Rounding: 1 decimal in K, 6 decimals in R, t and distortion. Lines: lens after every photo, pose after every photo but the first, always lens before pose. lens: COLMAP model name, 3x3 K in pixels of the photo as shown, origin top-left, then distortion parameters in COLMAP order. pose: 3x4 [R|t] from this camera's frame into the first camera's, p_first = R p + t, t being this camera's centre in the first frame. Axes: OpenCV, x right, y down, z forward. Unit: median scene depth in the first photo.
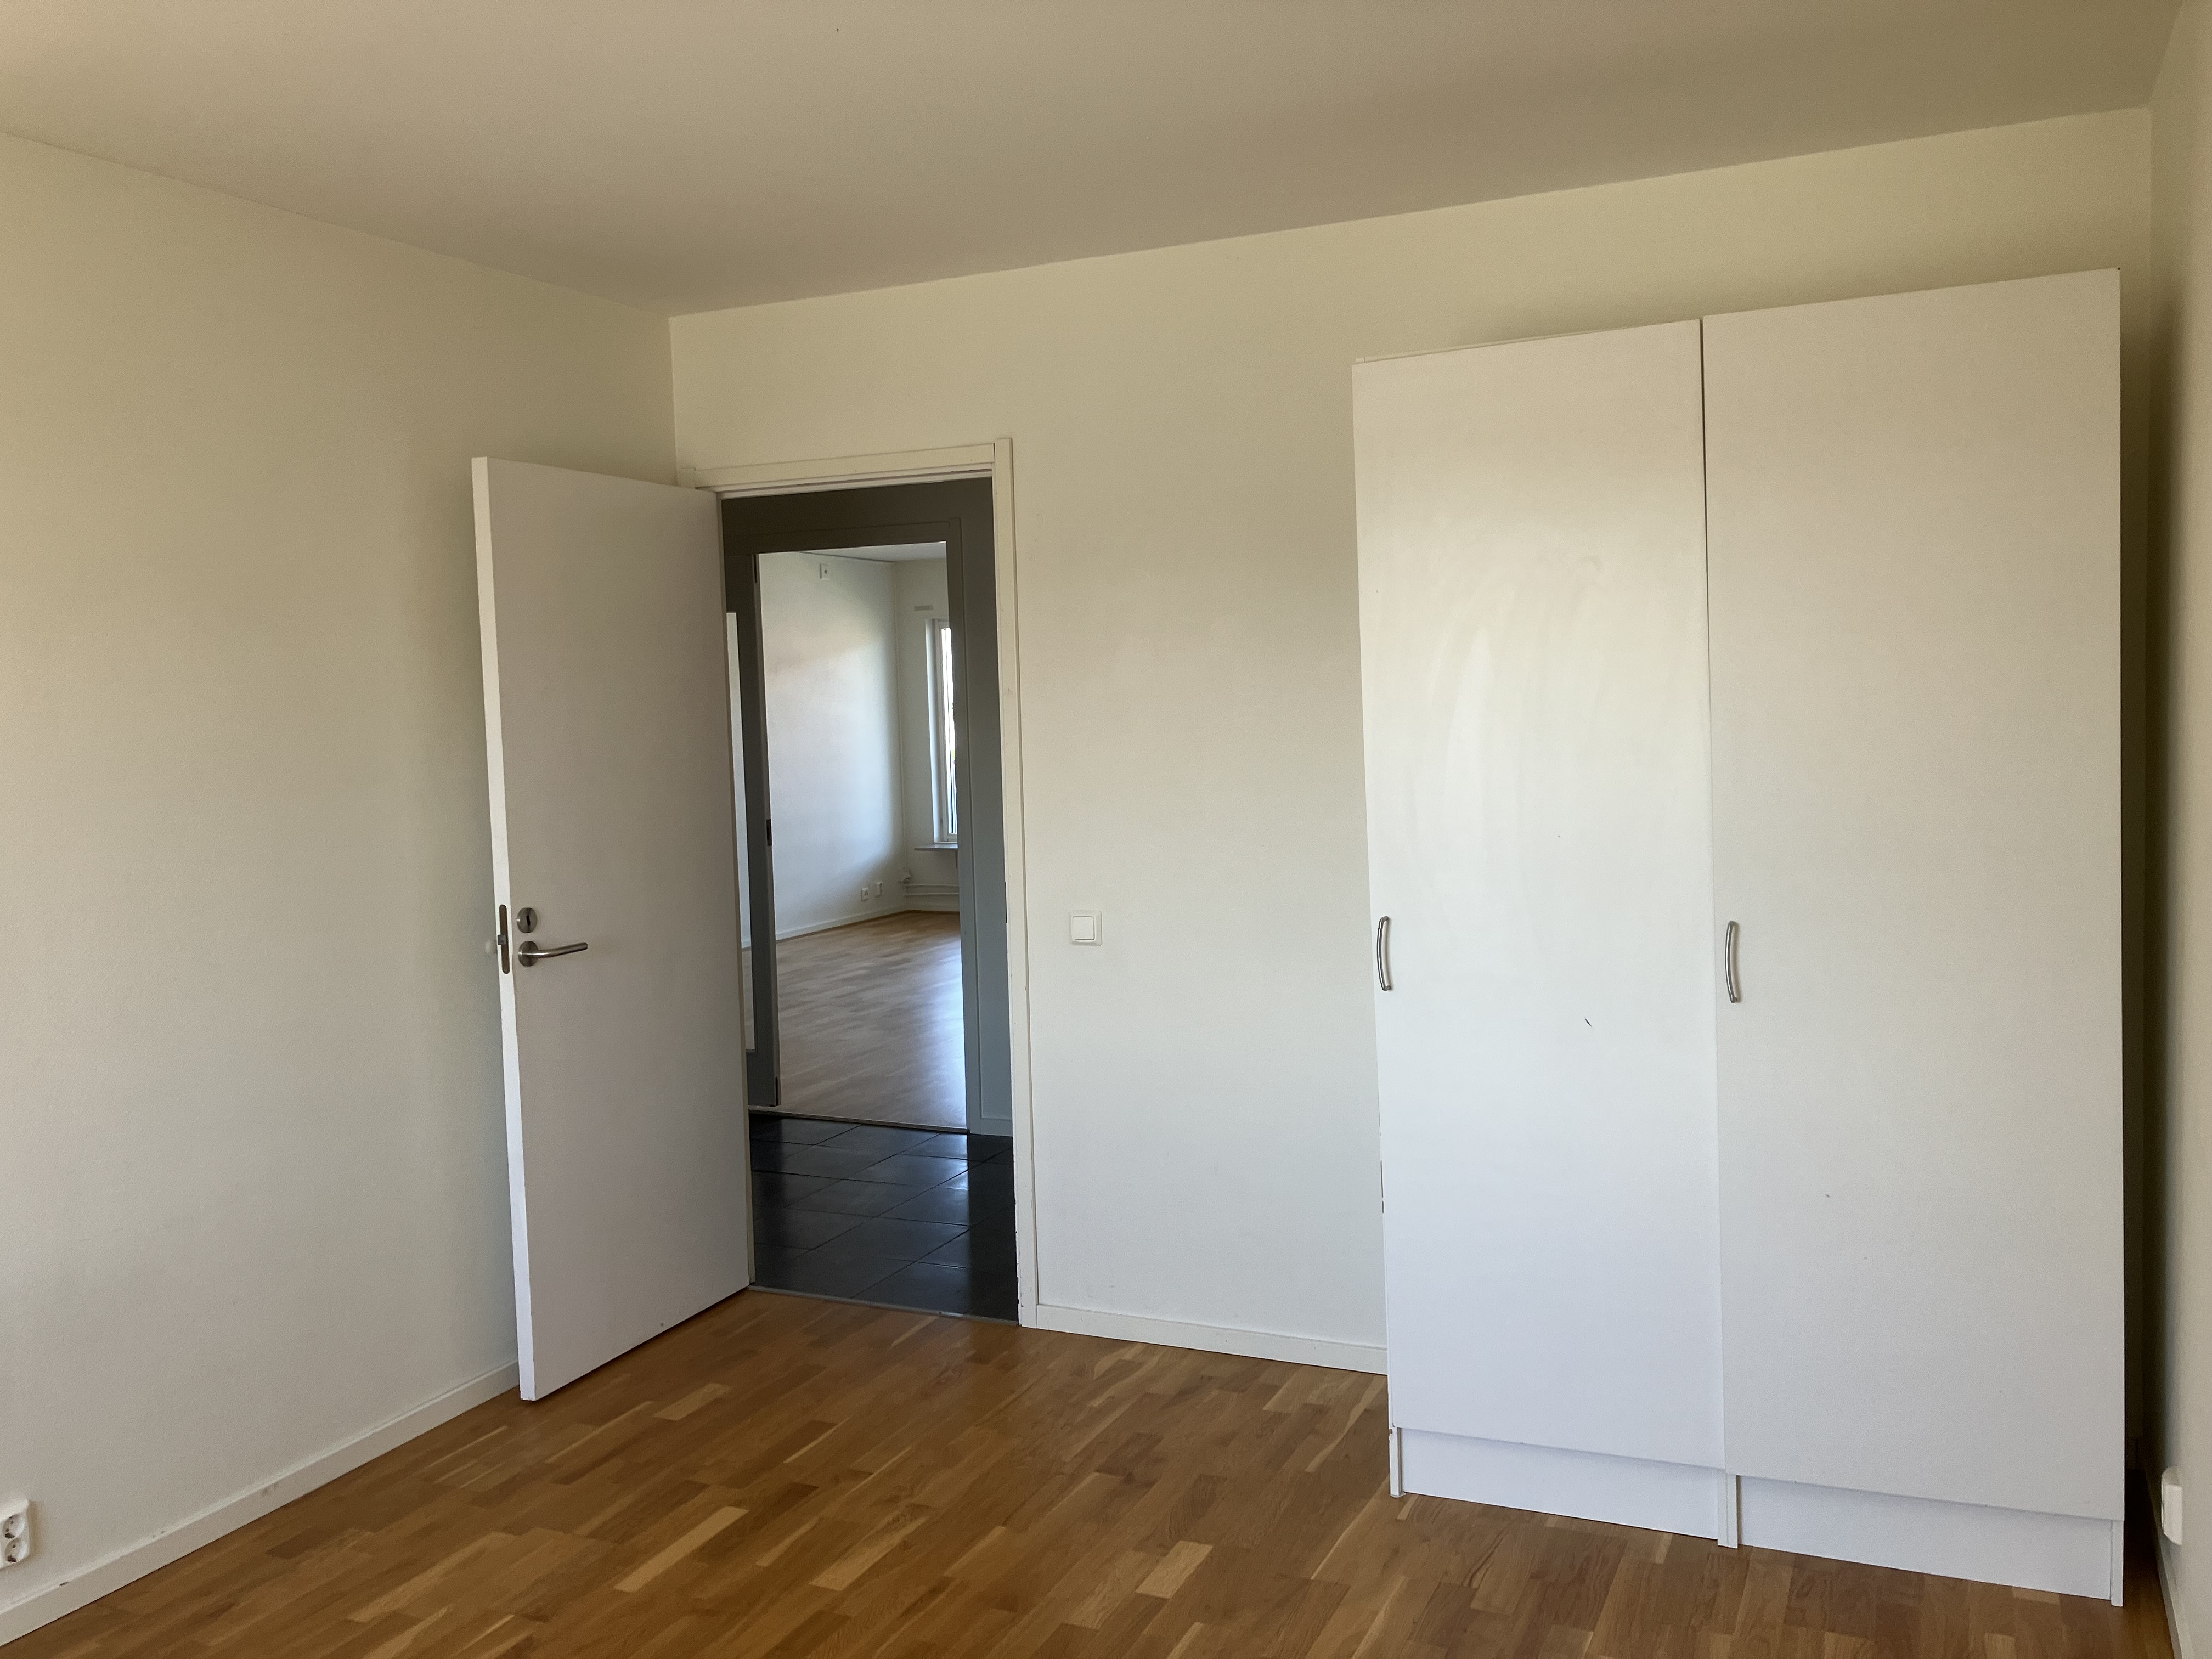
lens RADIAL K [[1861.0, 0, 1100.7], [0, 1861.0, 827.5], [0, 0, 1]] dist [0.064565, -0.050635]
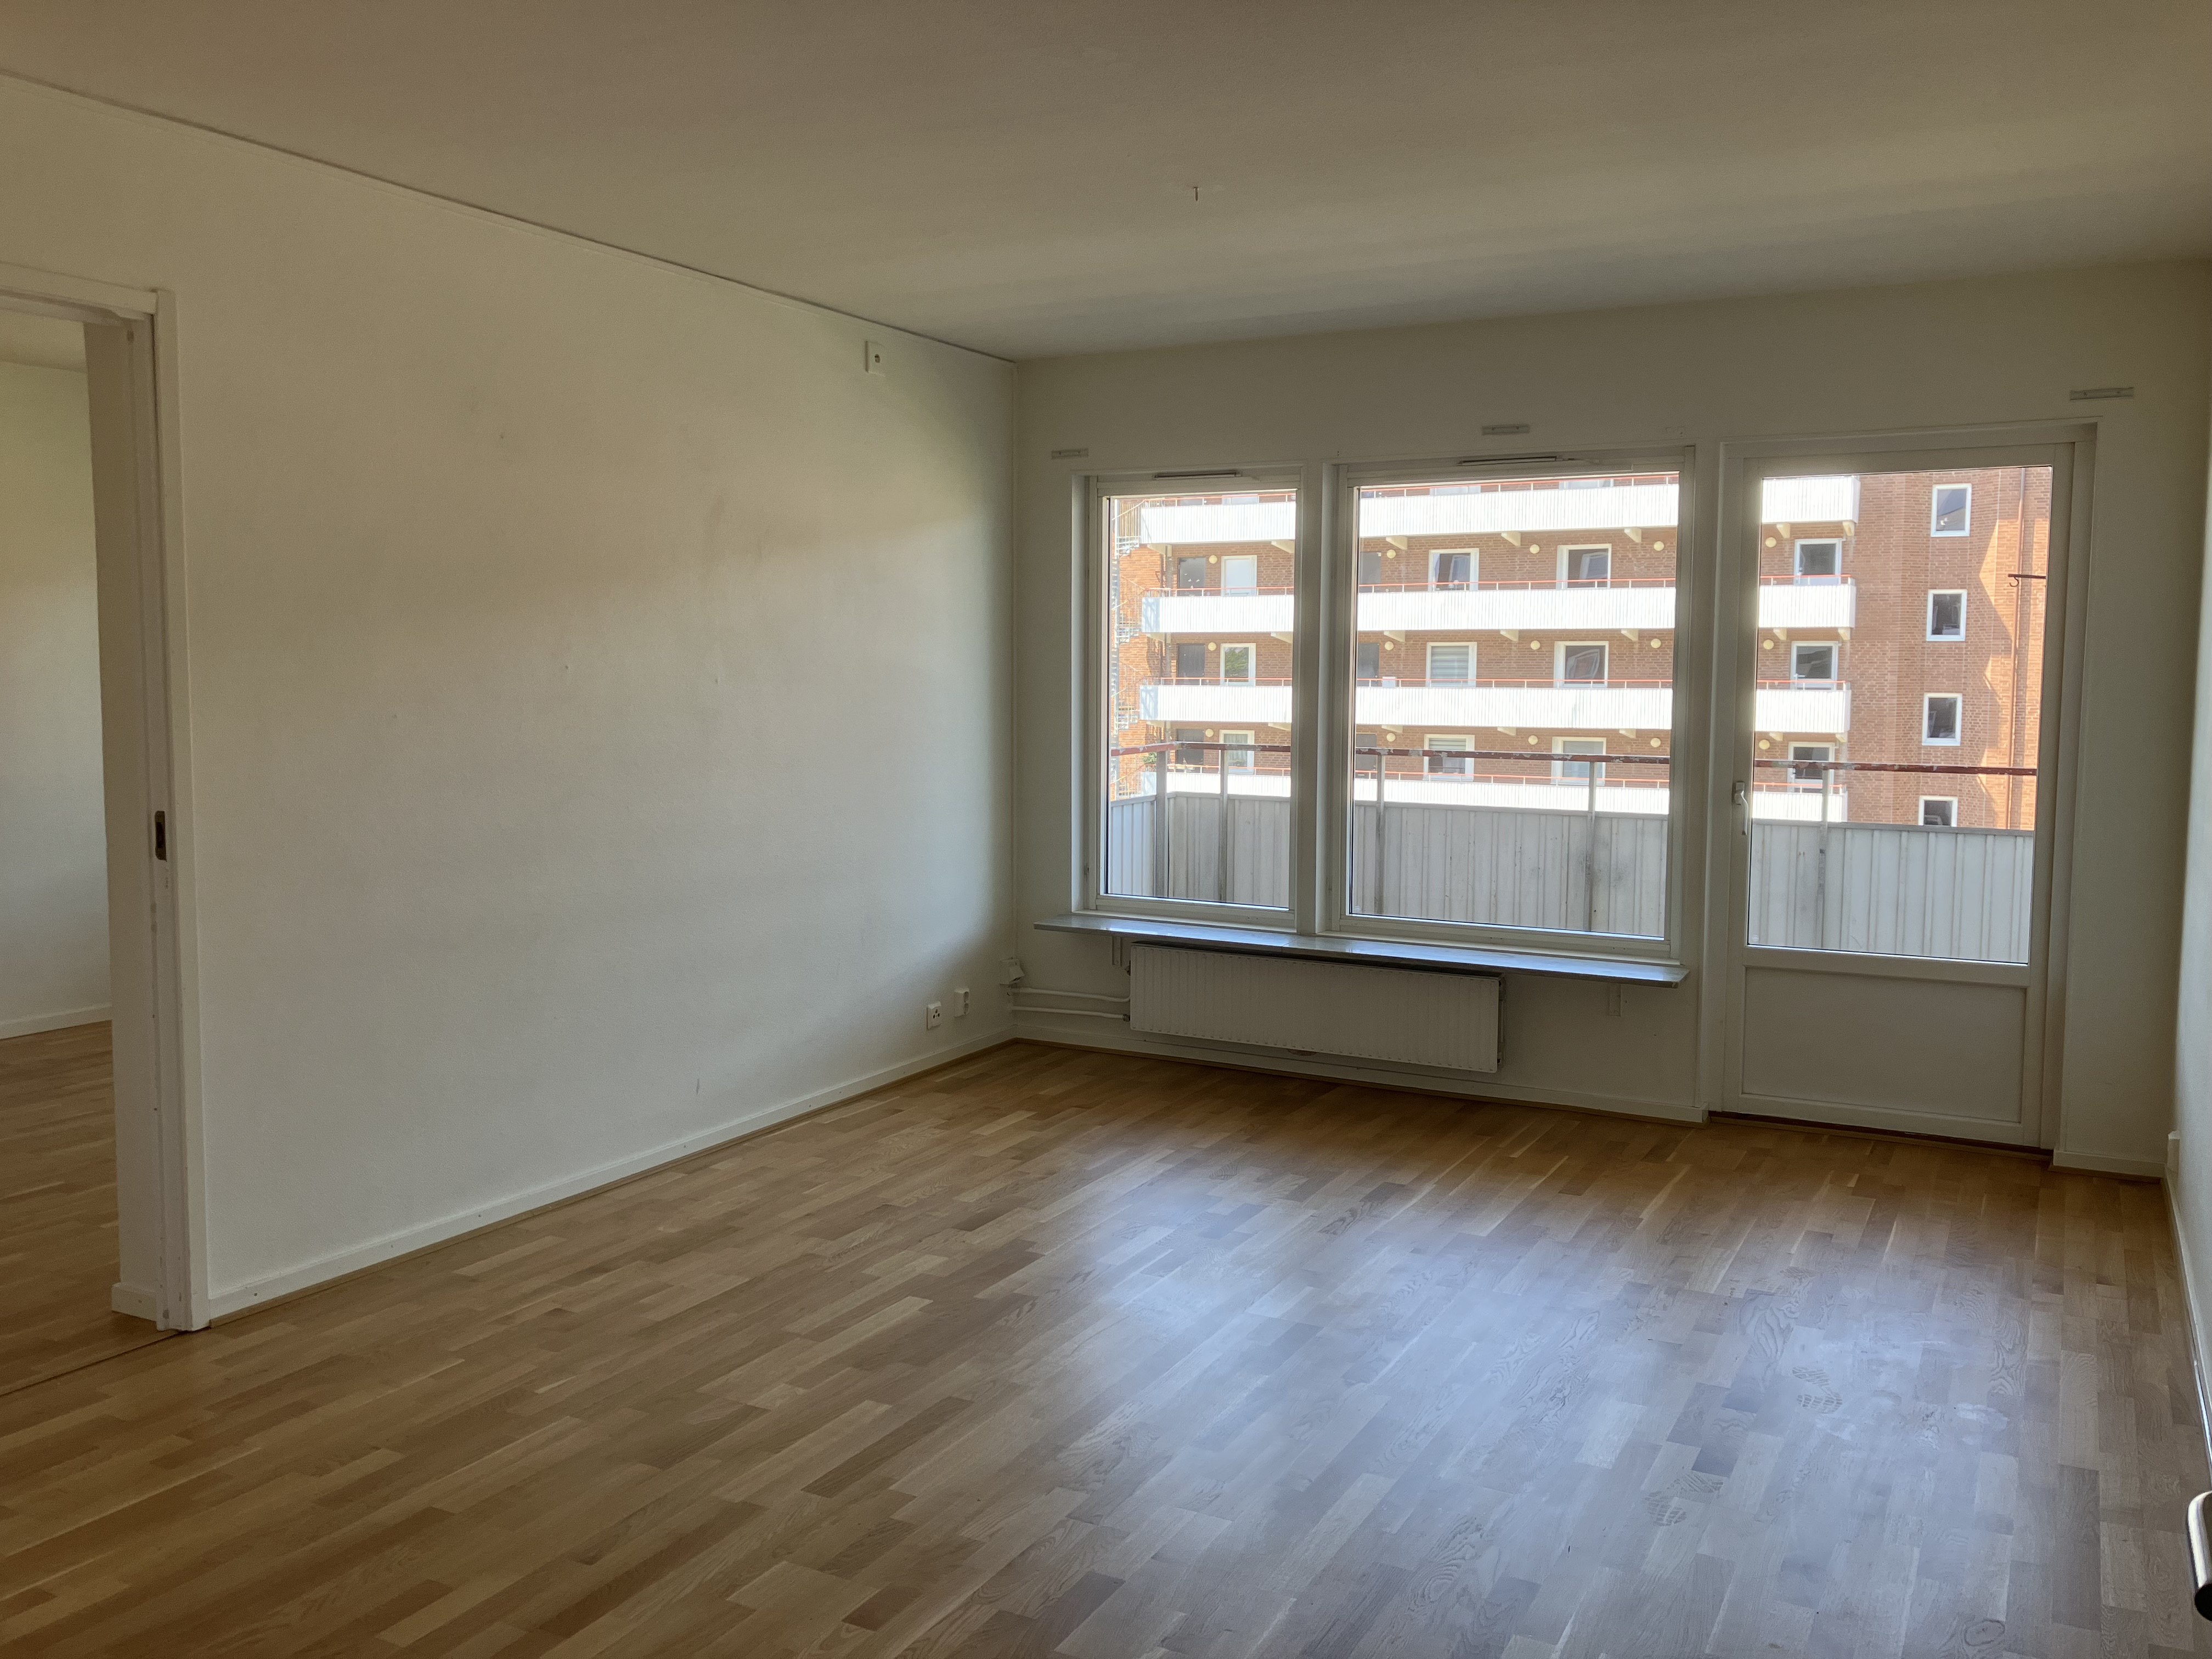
lens RADIAL K [[1861.0, 0, 1048.6], [0, 1861.0, 839.2], [0, 0, 1]] dist [0.064565, -0.050635]
pose [[0.996591, 0.043130, -0.070334, -0.061022], [-0.040980, 0.998656, 0.031722, -0.028423], [0.071607, -0.028732, 0.997019, 0.492428]]
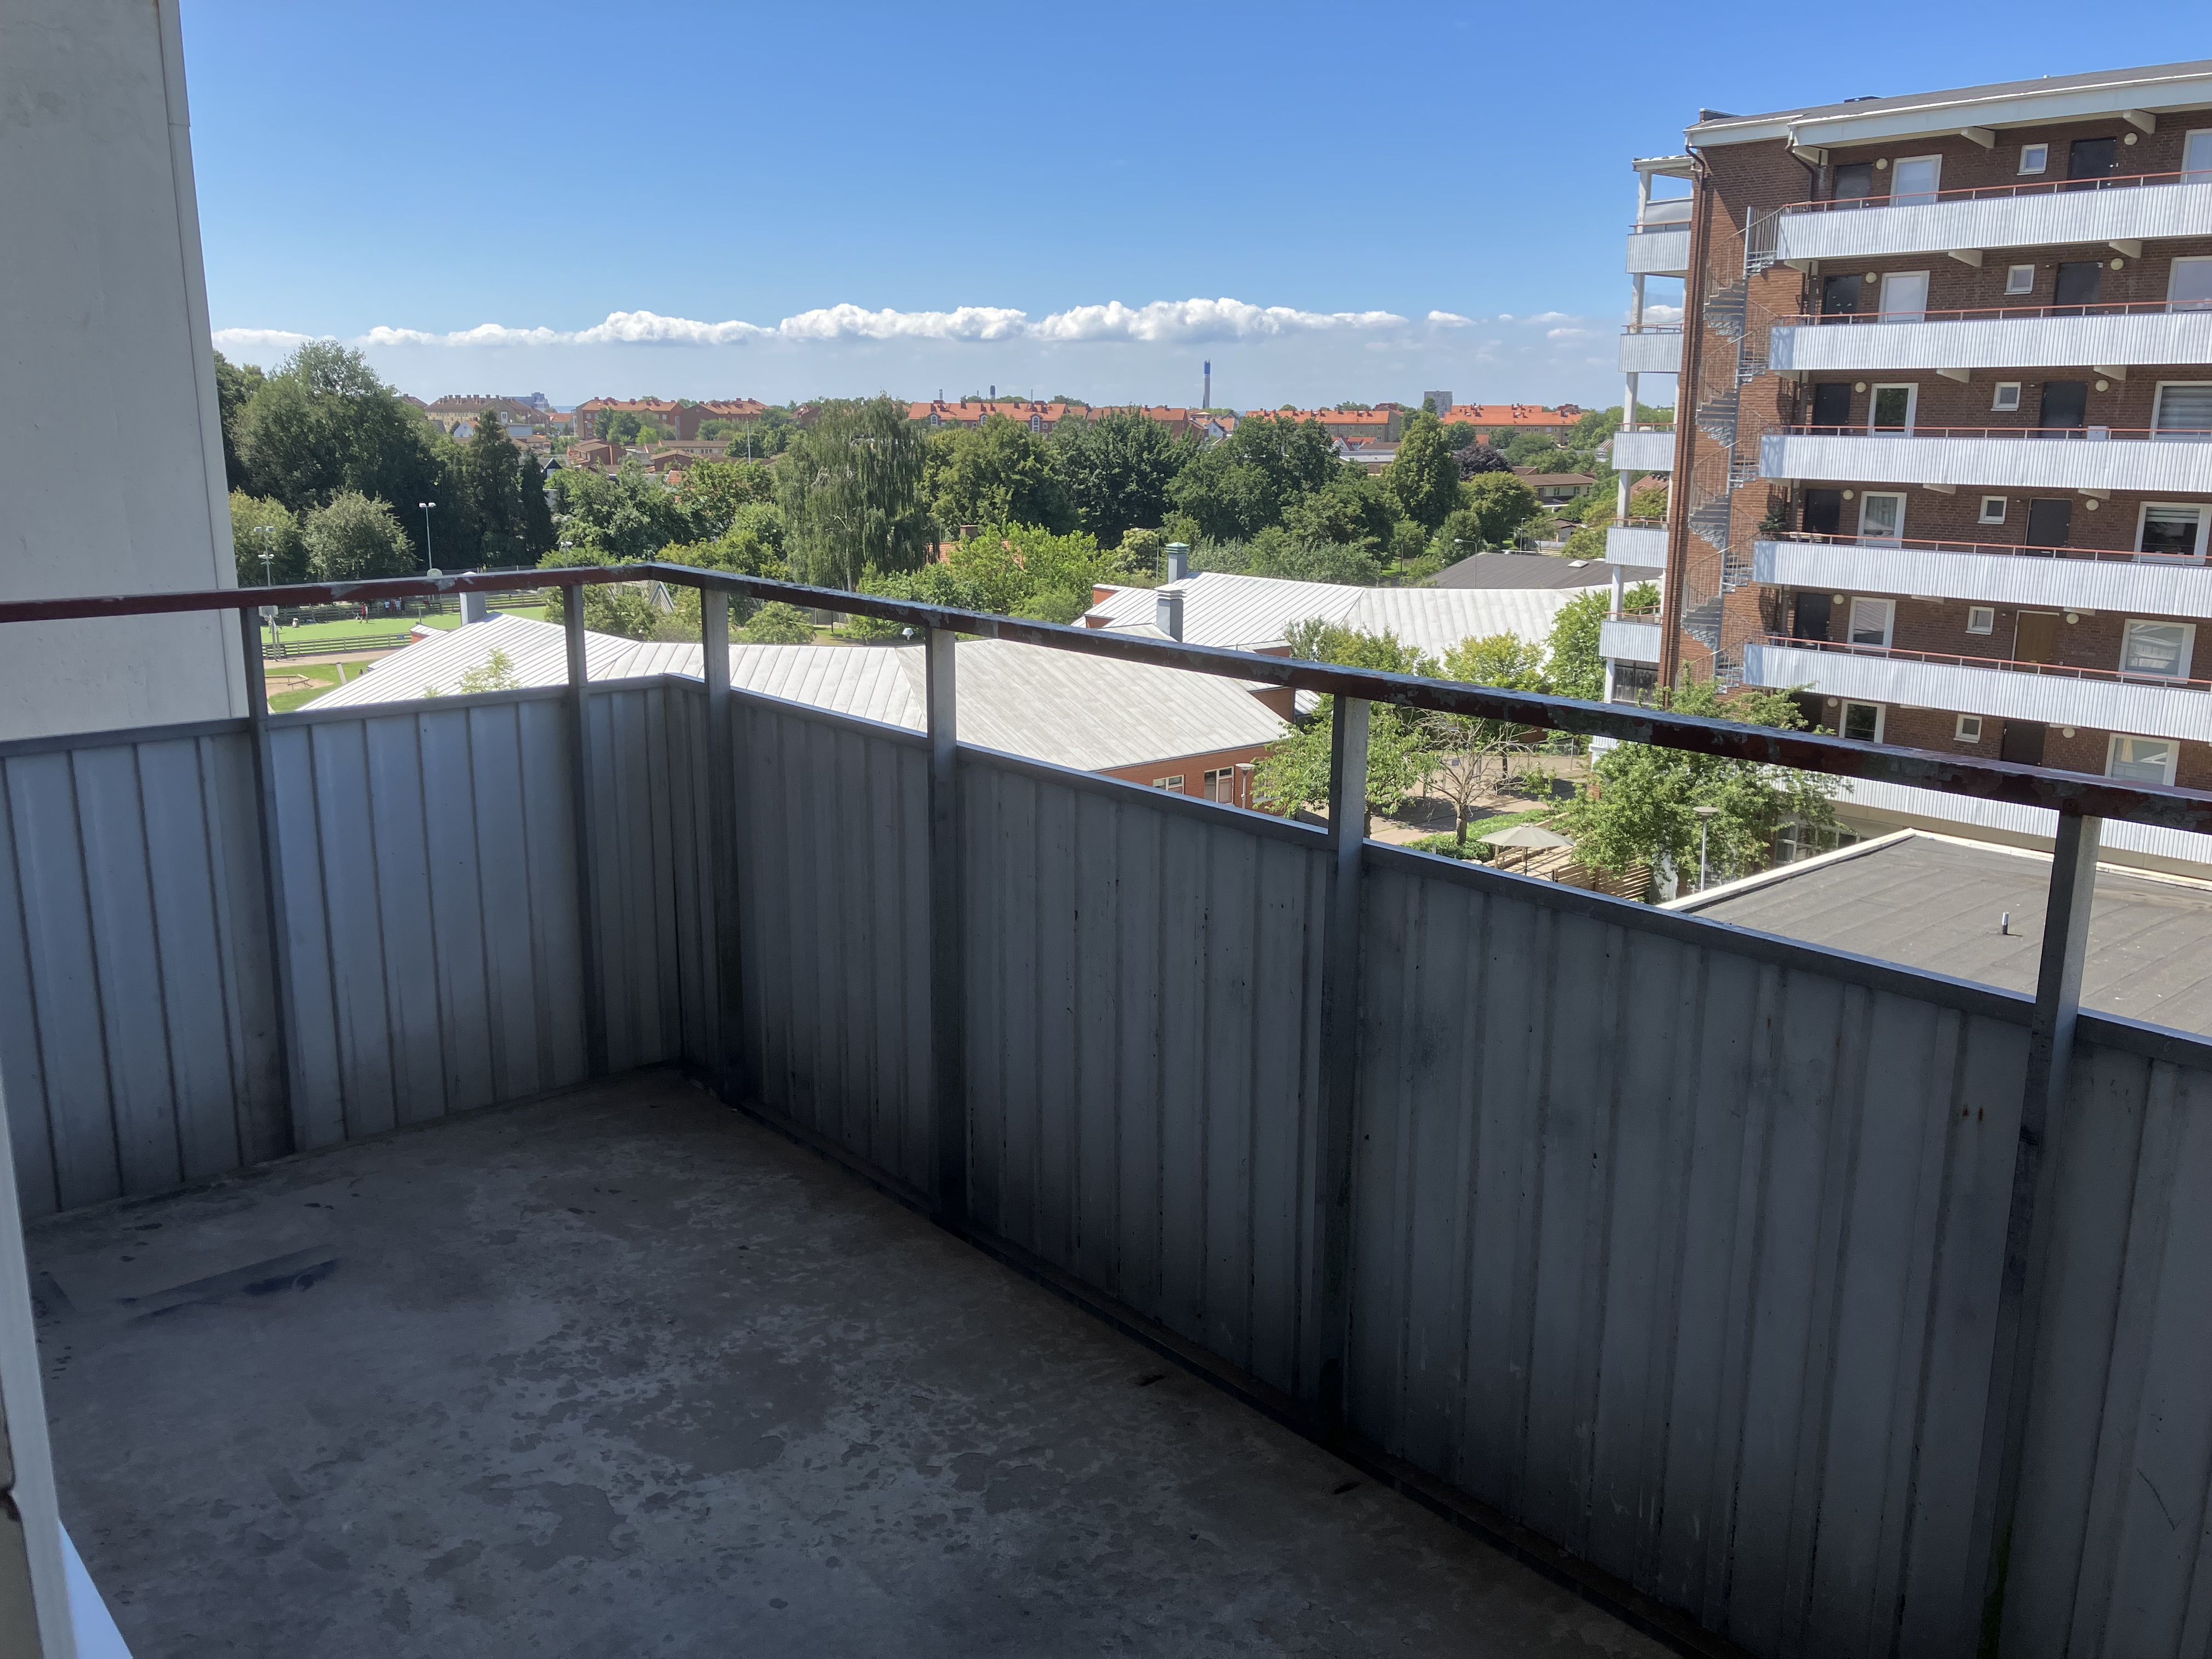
lens RADIAL K [[1861.0, 0, 1076.0], [0, 1861.0, 805.3], [0, 0, 1]] dist [0.064565, -0.050635]
pose [[0.913543, 0.125099, -0.387026, 0.120651], [-0.065766, 0.984437, 0.162968, -0.059080], [0.401390, -0.123425, 0.907553, 0.925945]]
